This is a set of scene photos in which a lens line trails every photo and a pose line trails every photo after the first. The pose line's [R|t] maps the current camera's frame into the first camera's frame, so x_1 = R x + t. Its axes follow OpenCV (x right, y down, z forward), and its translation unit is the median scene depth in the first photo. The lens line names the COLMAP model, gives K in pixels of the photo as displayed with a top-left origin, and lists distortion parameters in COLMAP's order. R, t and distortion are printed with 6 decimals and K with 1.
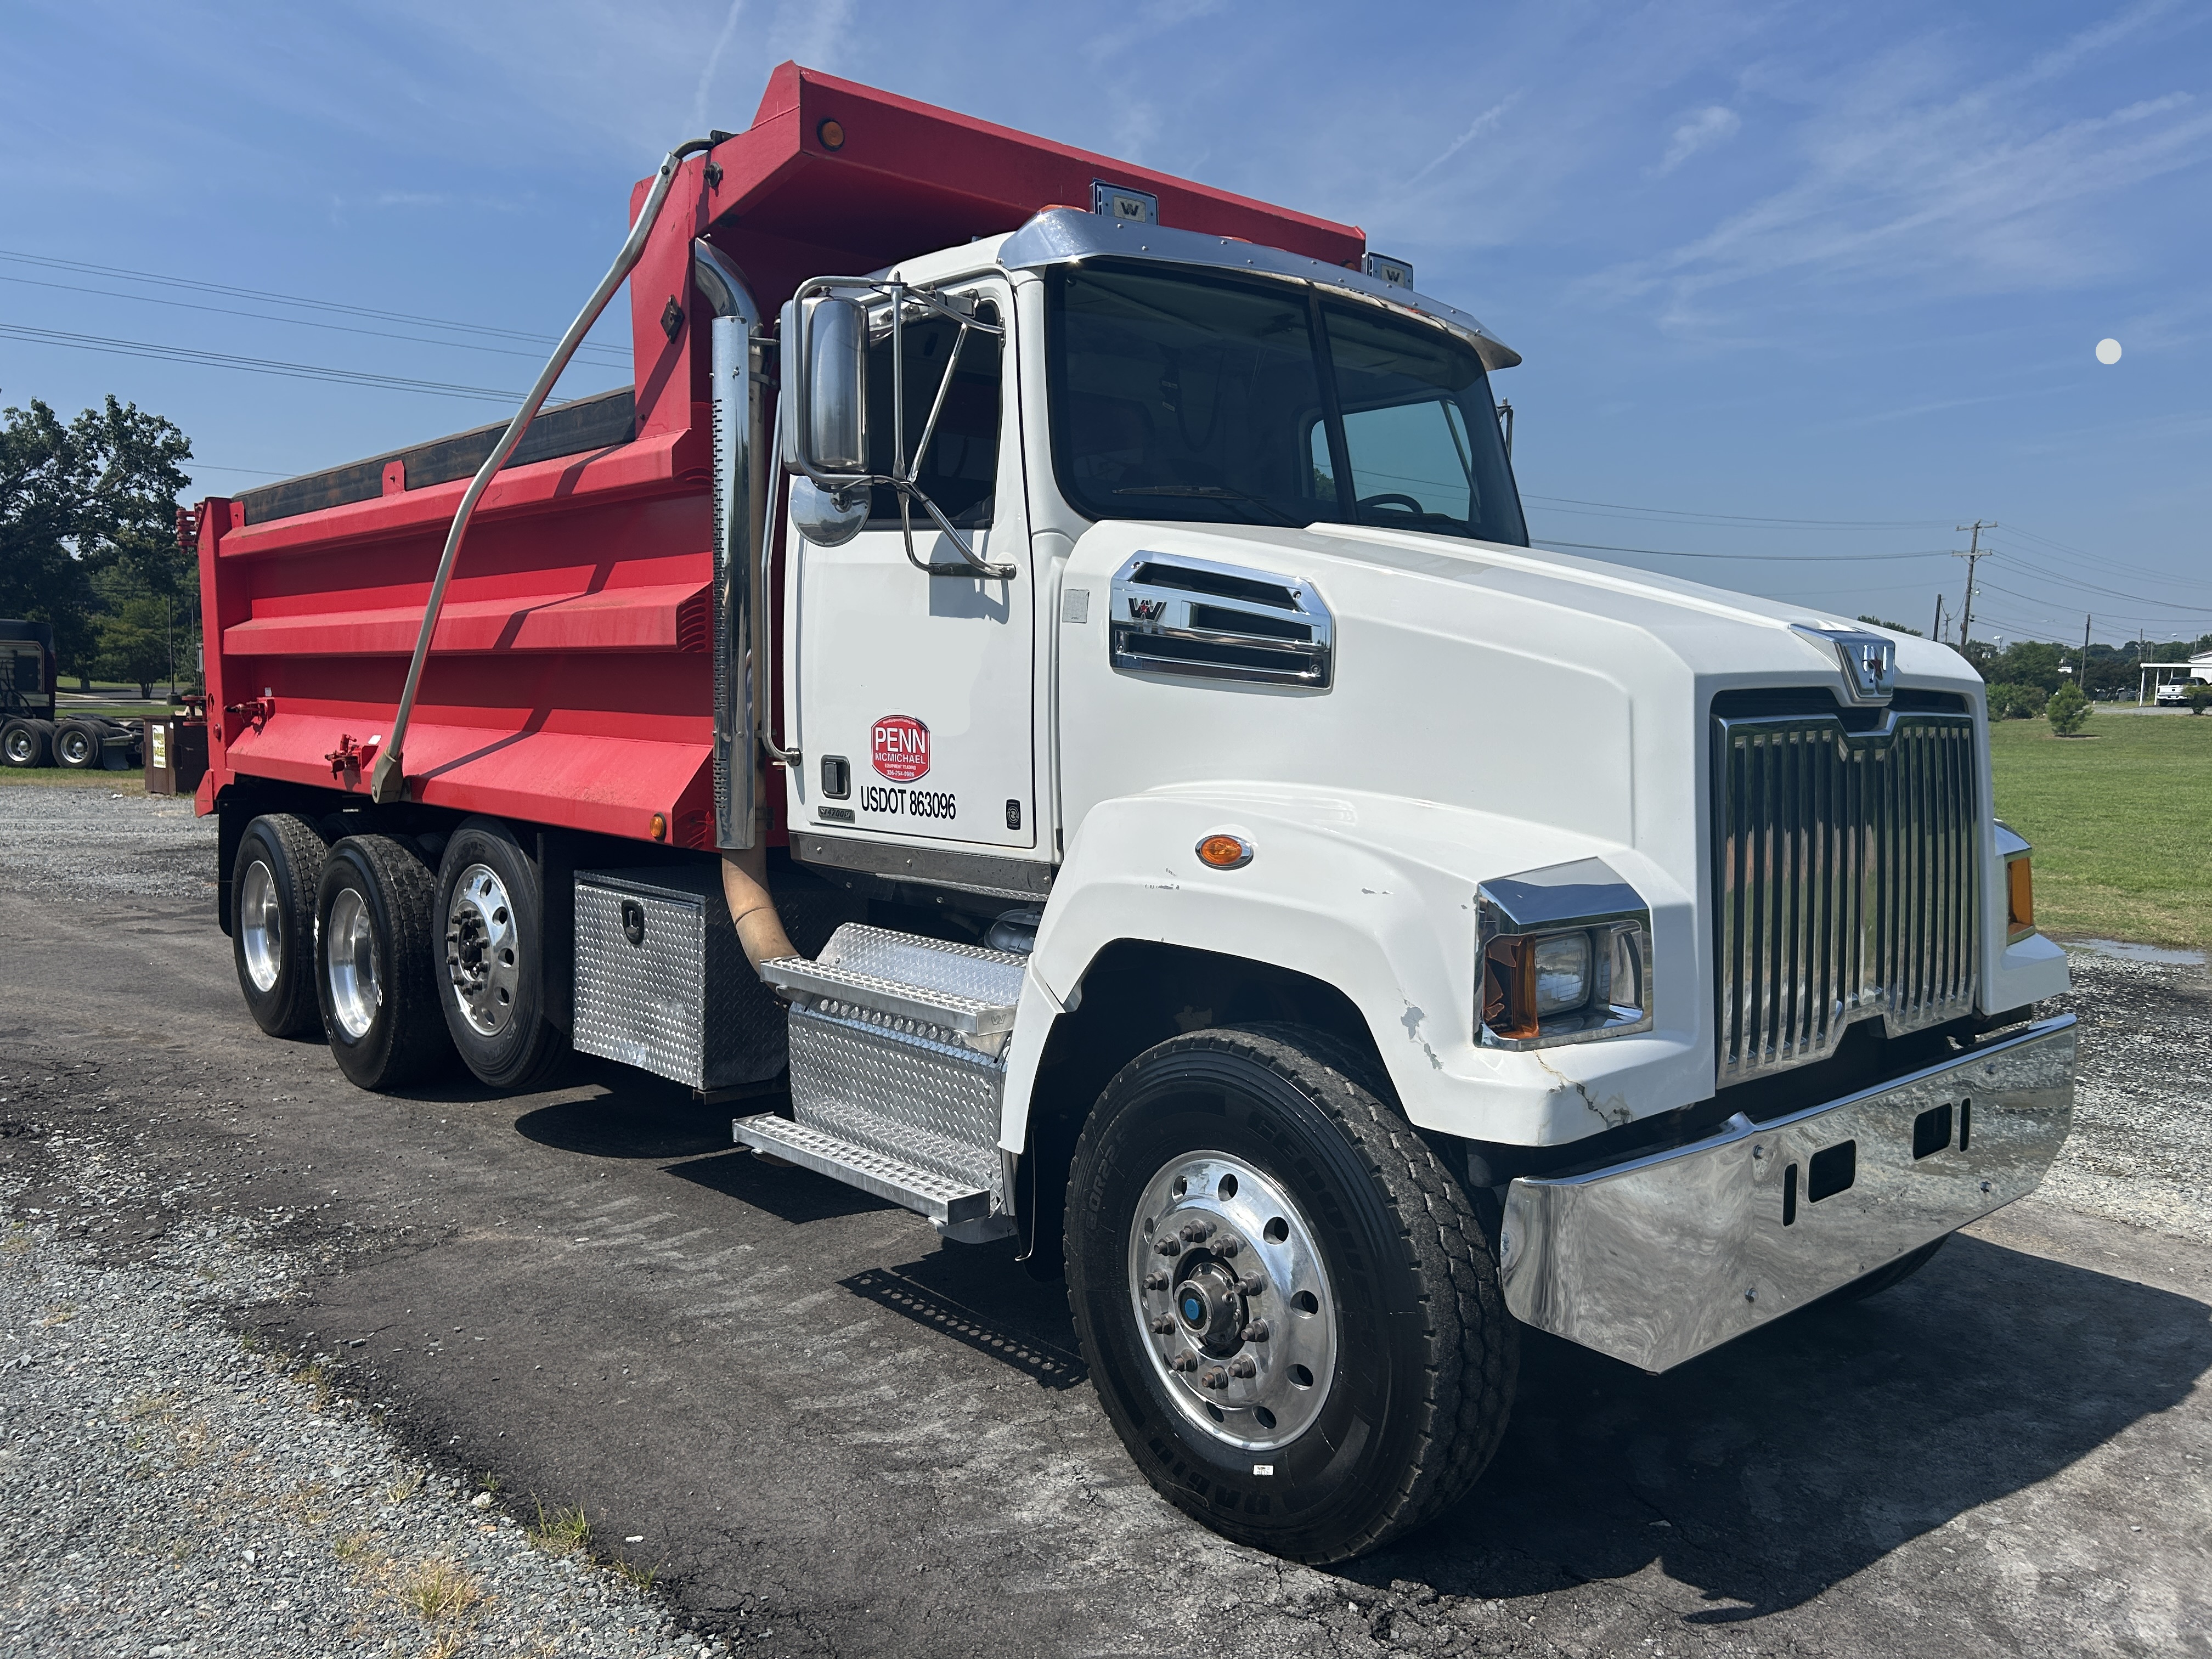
lens RADIAL K [[1706.9, 0, 1107.2], [0, 1706.9, 784.2], [0, 0, 1]] dist [0.068387, -0.087446]
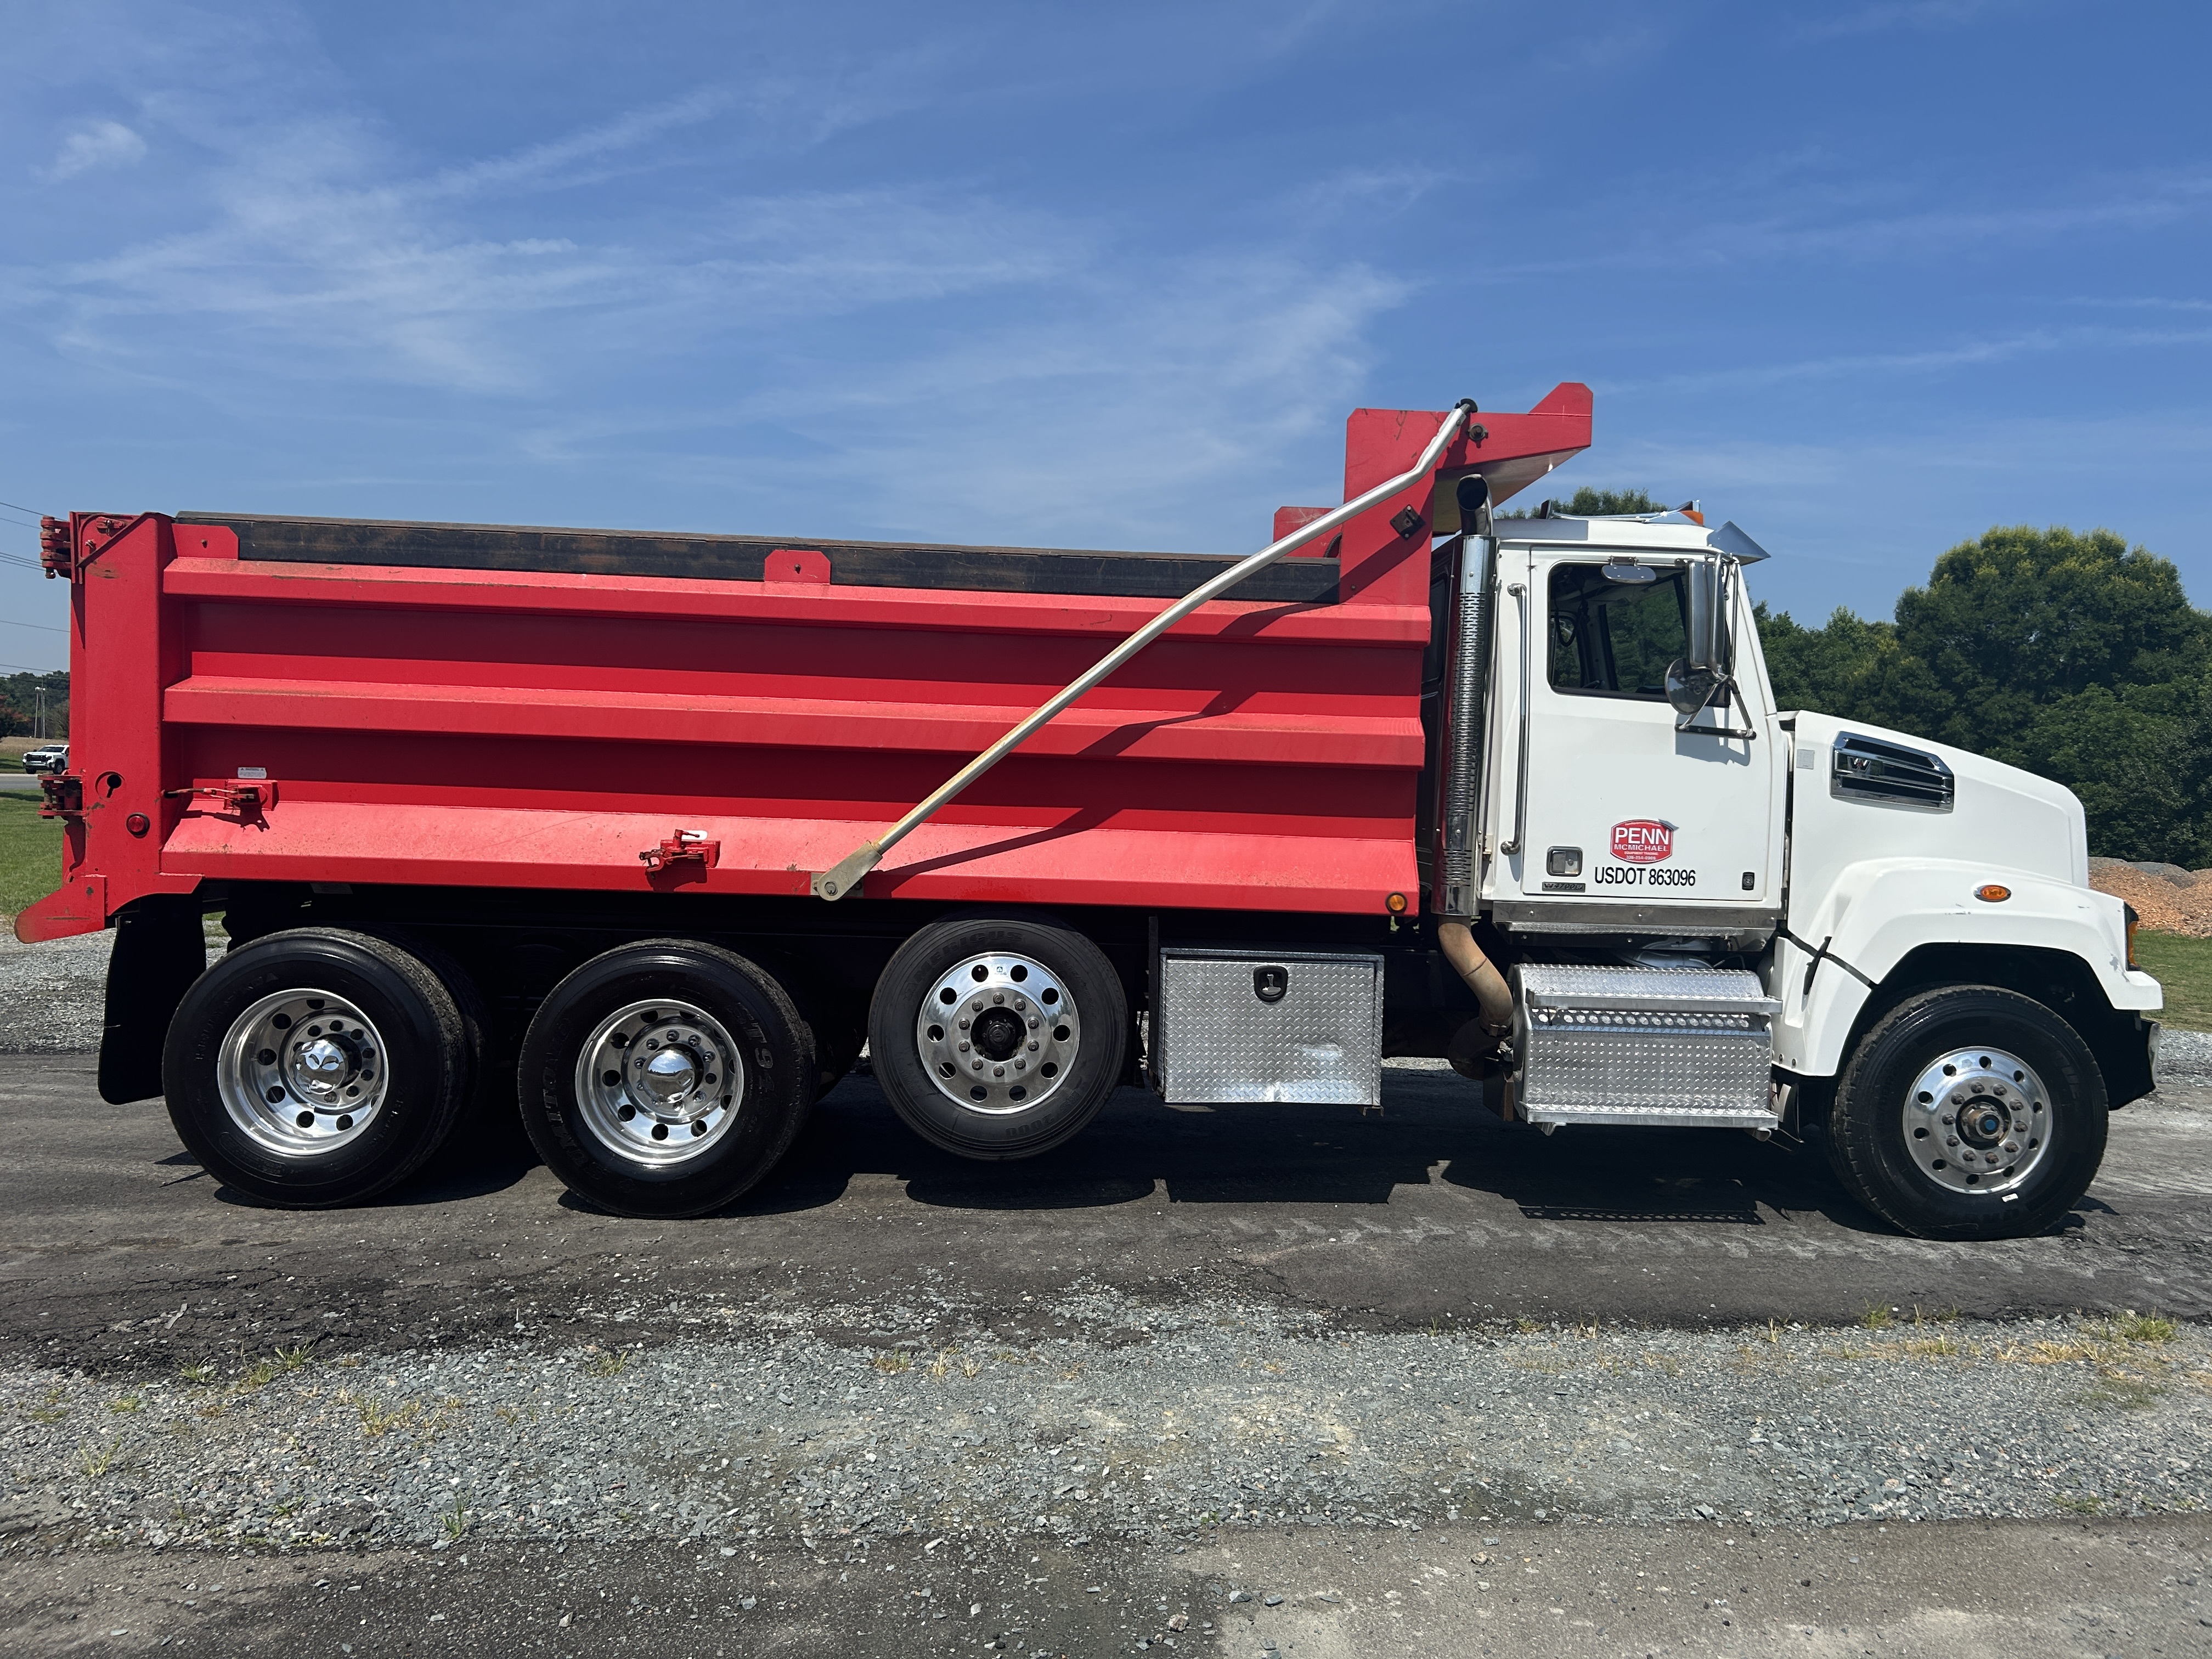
lens RADIAL K [[1706.9, 0, 1107.2], [0, 1706.9, 784.2], [0, 0, 1]] dist [0.068387, -0.087446]
pose [[0.627689, 0.009858, 0.778402, -1.442572], [0.017763, 0.999478, -0.026982, -0.034931], [-0.778262, 0.030763, 0.627186, 0.357997]]
